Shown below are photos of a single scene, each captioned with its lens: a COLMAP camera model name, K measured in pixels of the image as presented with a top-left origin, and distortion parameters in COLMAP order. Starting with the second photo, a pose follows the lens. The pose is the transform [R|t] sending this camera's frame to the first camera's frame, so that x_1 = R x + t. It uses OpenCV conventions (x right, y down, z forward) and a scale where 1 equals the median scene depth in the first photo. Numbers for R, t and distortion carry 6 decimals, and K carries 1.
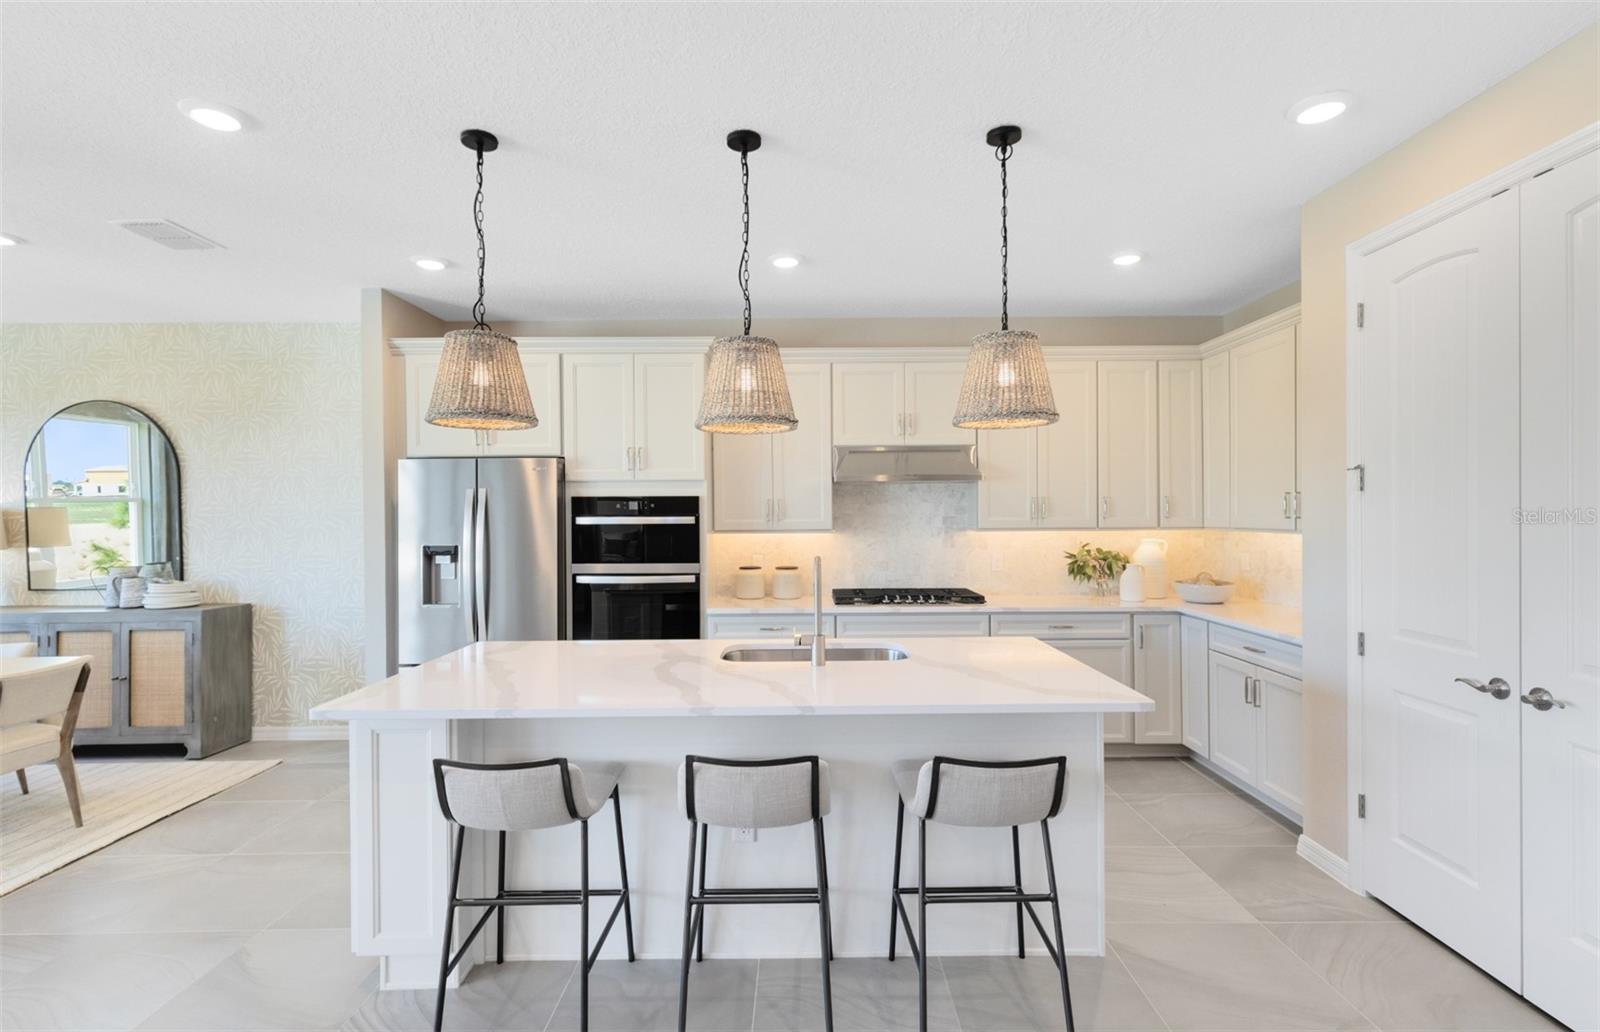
lens RADIAL K [[727.7, 0, 804.0], [0, 727.7, 517.2], [0, 0, 1]] dist [0.008249, -0.001842]
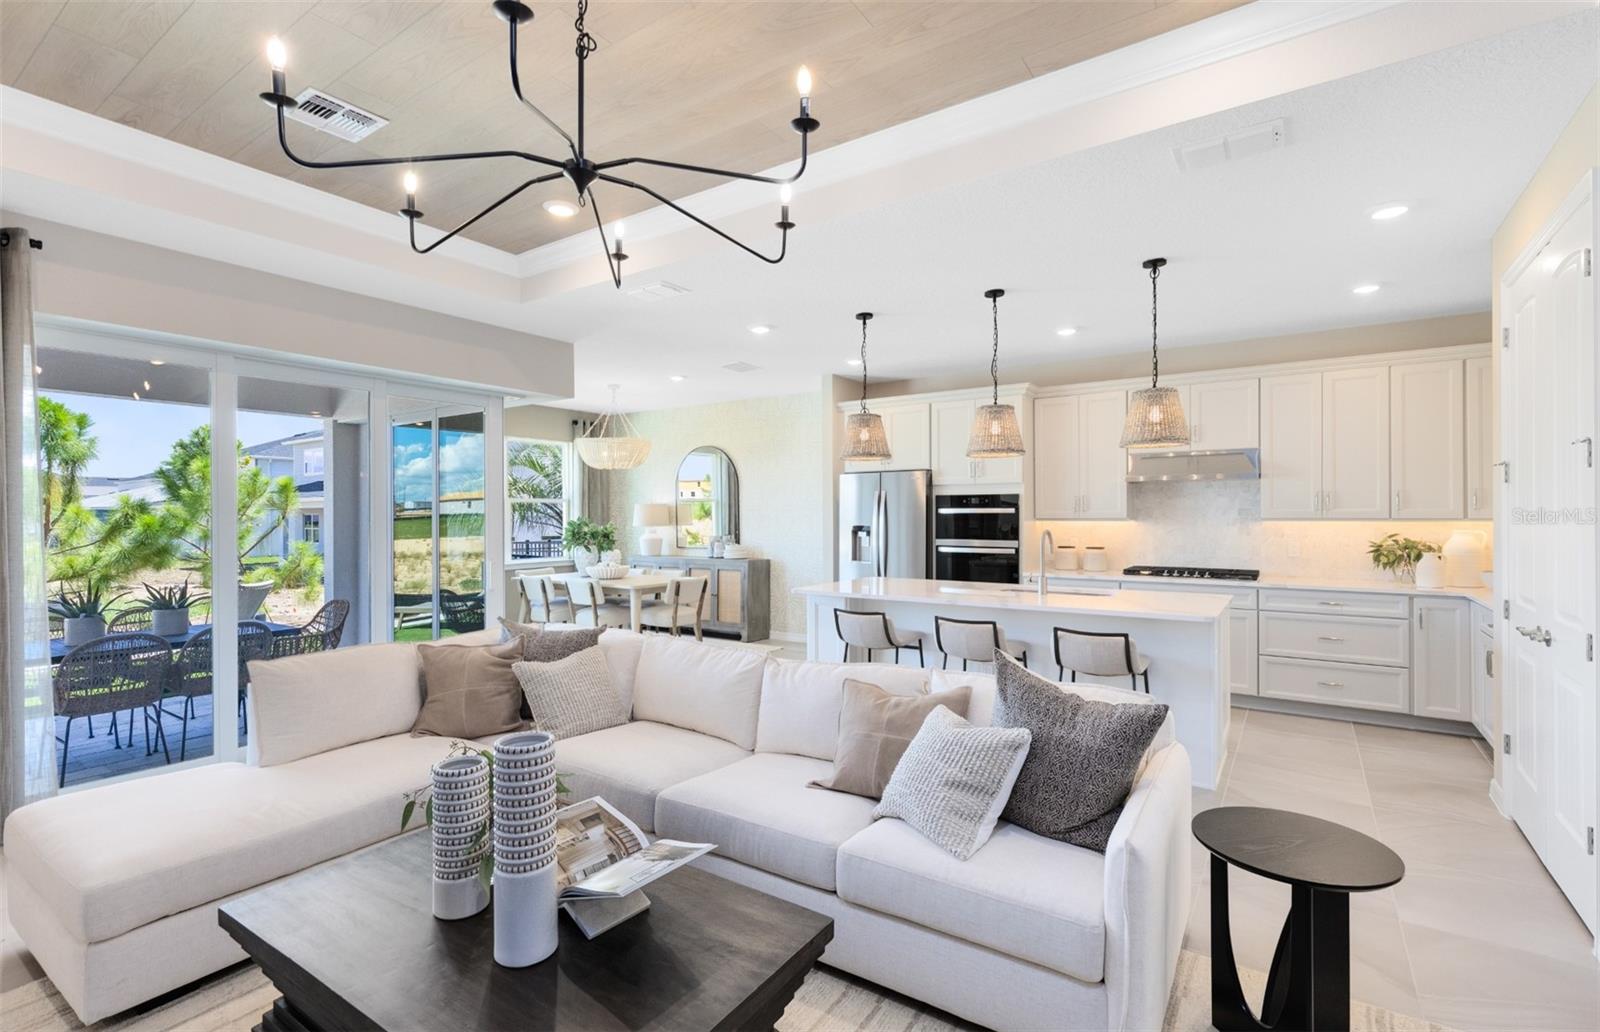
lens RADIAL K [[727.7, 0, 799.6], [0, 727.7, 517.2], [0, 0, 1]] dist [0.008249, -0.001842]
pose [[0.823690, 0.006087, -0.567007, 0.313857], [-0.005780, 0.999981, 0.002339, 0.015957], [0.567010, 0.001350, 0.823709, -0.427649]]
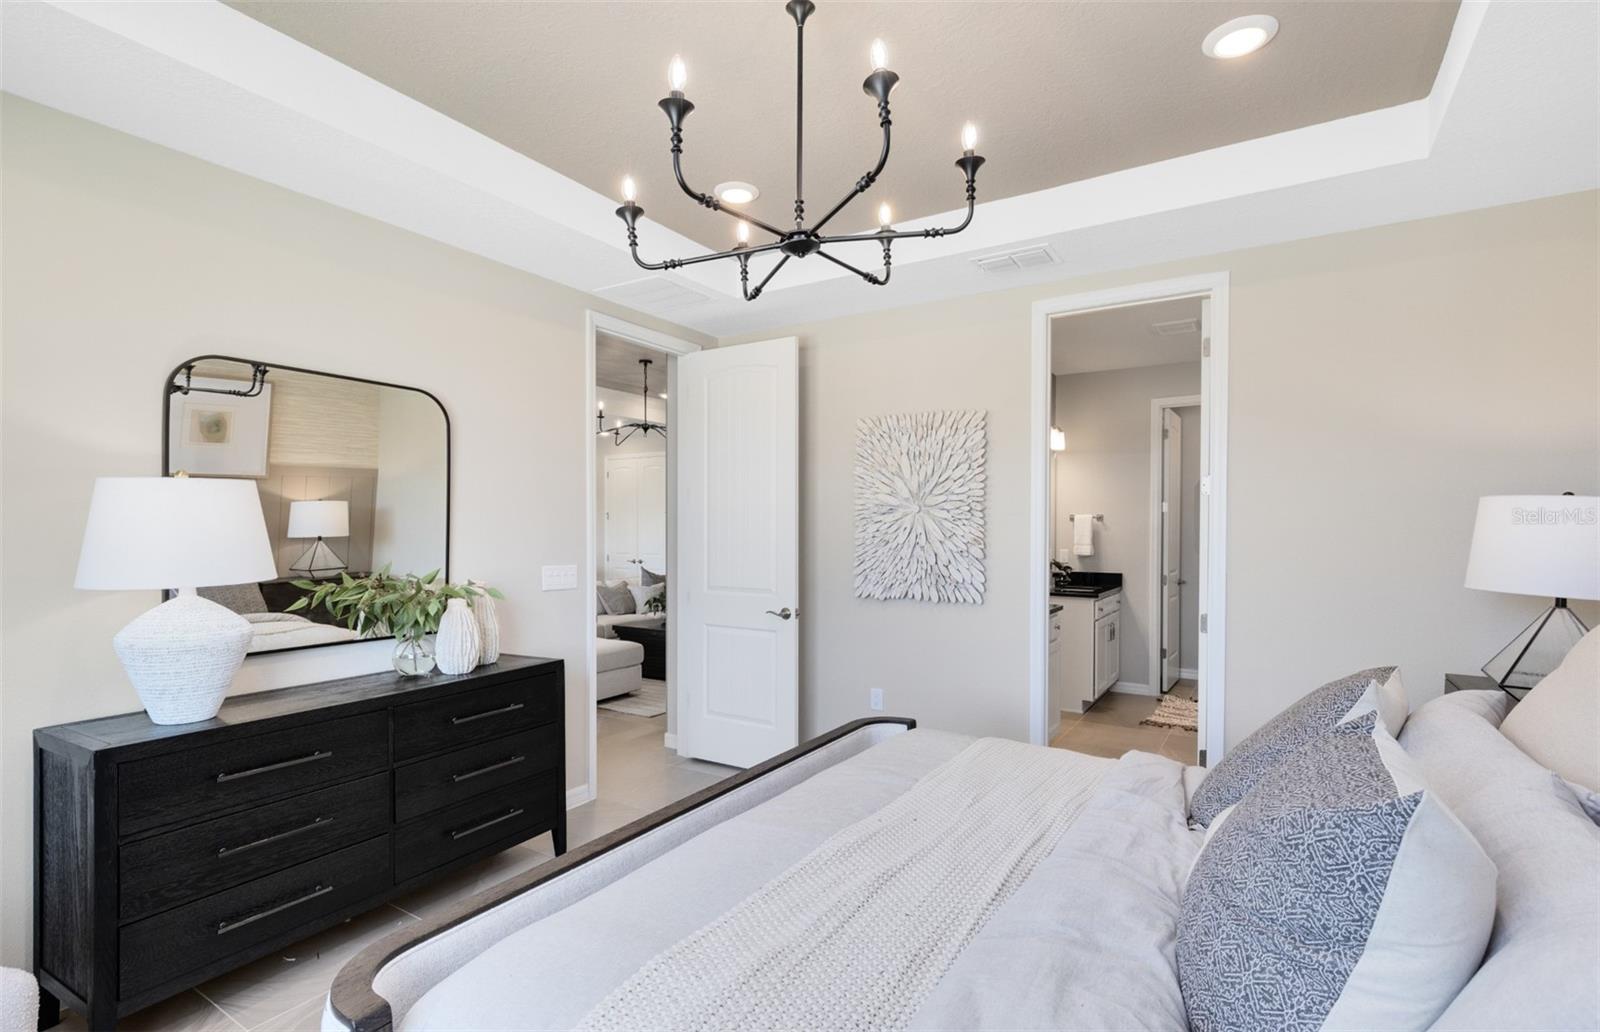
lens RADIAL K [[727.7, 0, 801.5], [0, 727.7, 526.8], [0, 0, 1]] dist [0.008249, -0.001842]
pose [[0.529515, 0.009684, 0.848245, -1.306943], [0.003076, 0.999906, -0.013336, 0.038677], [-0.848295, 0.009671, 0.529436, -1.274727]]
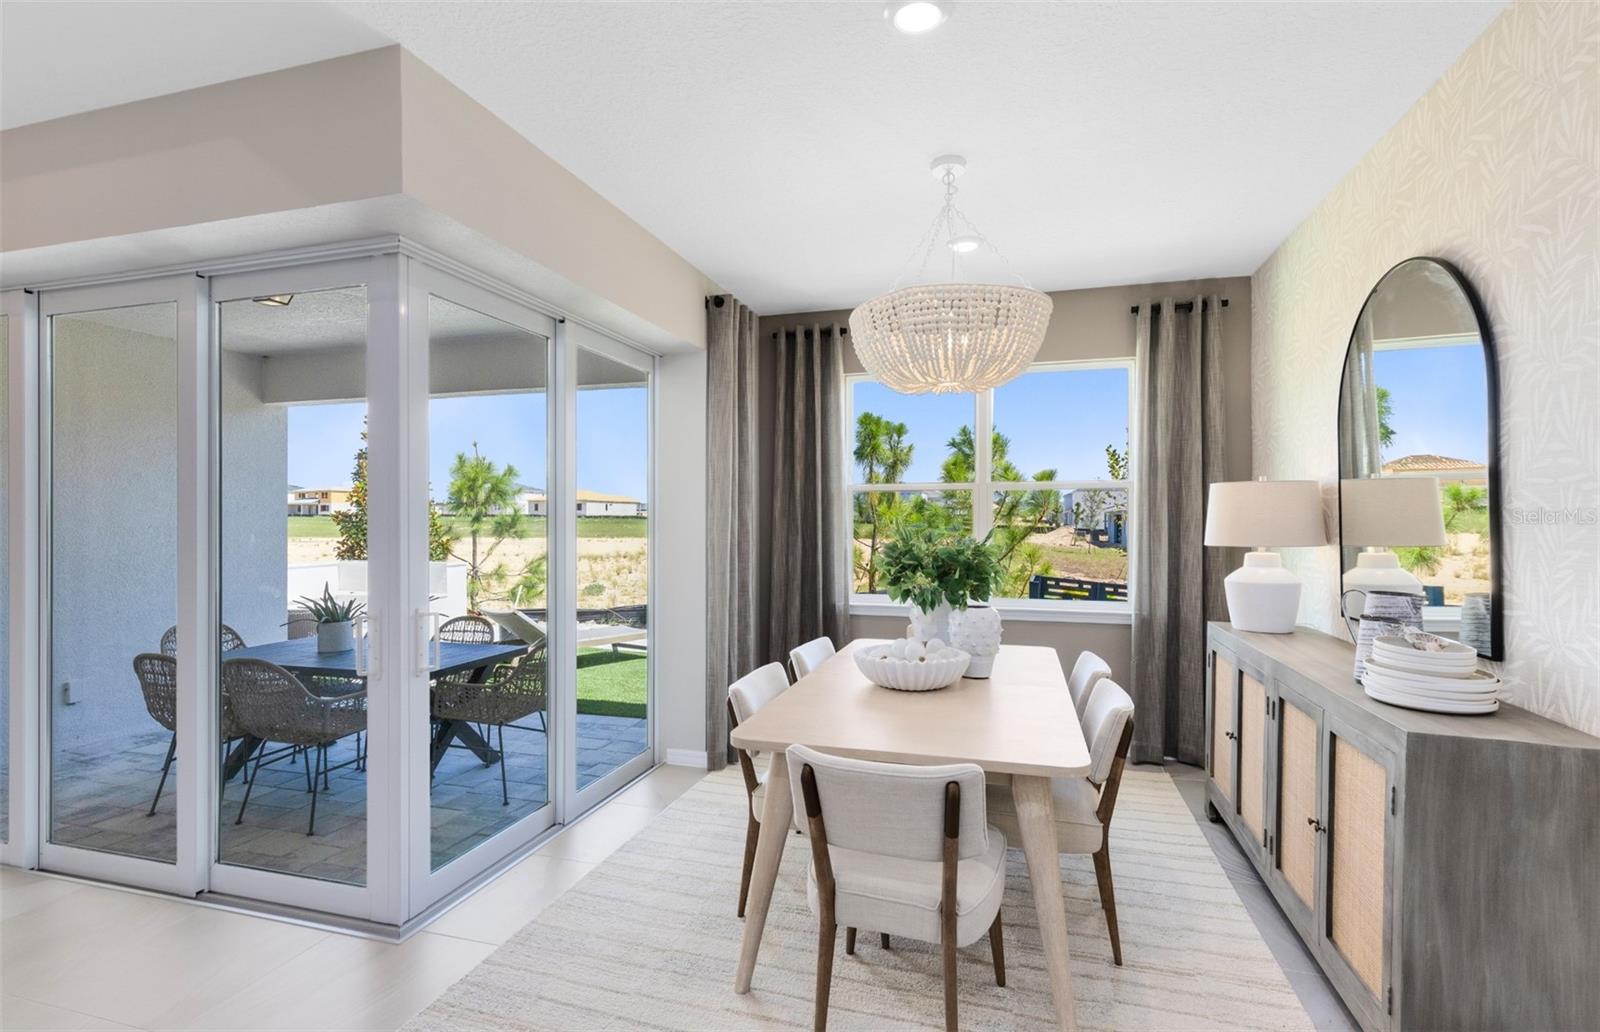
lens RADIAL K [[727.7, 0, 802.8], [0, 727.7, 519.2], [0, 0, 1]] dist [0.008249, -0.001842]
pose [[-0.275822, 0.011272, -0.961143, -0.405007], [-0.001574, 0.999925, 0.012179, 0.014699], [0.961207, 0.004872, -0.275783, 0.852003]]
